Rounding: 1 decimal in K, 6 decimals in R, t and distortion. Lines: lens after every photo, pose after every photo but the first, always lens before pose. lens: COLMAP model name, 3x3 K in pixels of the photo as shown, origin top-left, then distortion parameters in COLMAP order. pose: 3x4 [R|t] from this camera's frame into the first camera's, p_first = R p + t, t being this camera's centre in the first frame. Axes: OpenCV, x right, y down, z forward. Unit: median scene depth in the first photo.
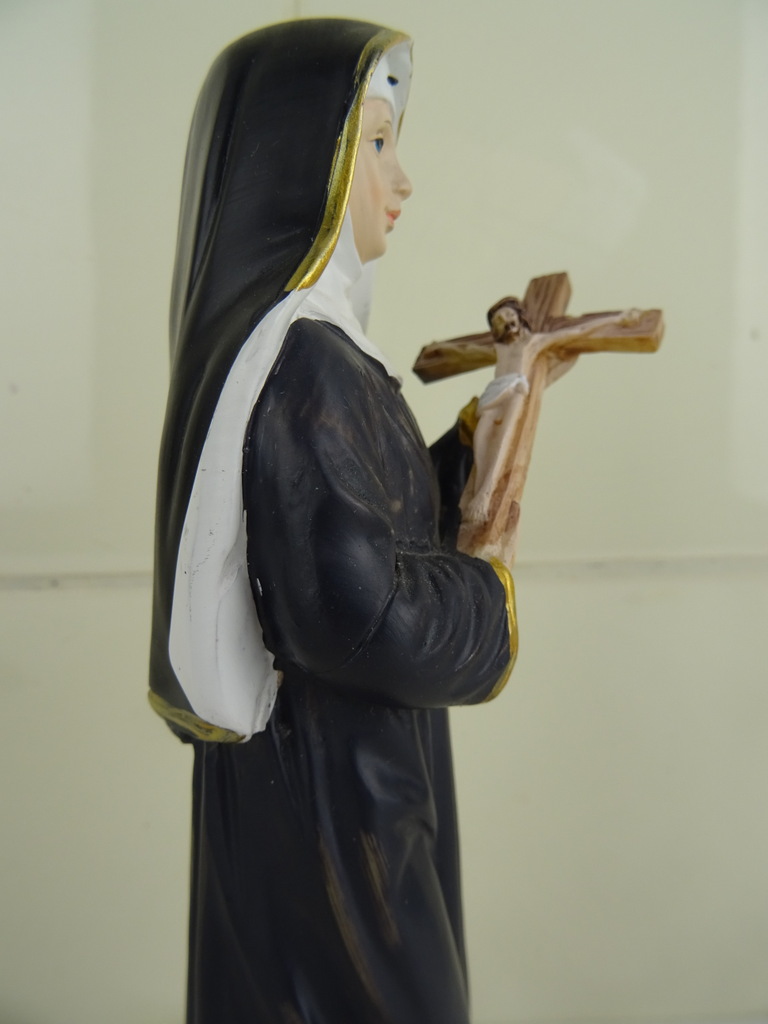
lens RADIAL K [[733.5, 0, 384.0], [0, 733.5, 512.0], [0, 0, 1]] dist [-0.004907, -0.000468]
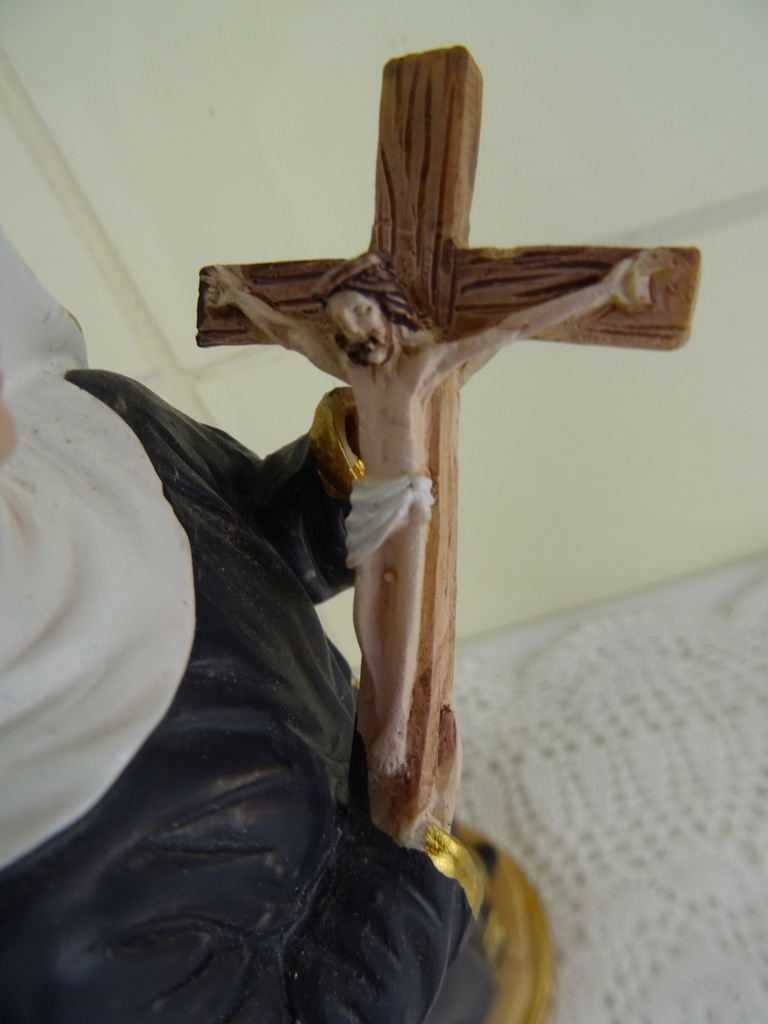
lens RADIAL K [[733.5, 0, 384.0], [0, 733.5, 512.0], [0, 0, 1]] dist [-0.004907, -0.000468]
pose [[0.966202, -0.256157, -0.028945, 0.188818], [0.211447, 0.723279, 0.657387, -0.543864], [-0.147459, -0.641289, 0.752997, 0.654239]]
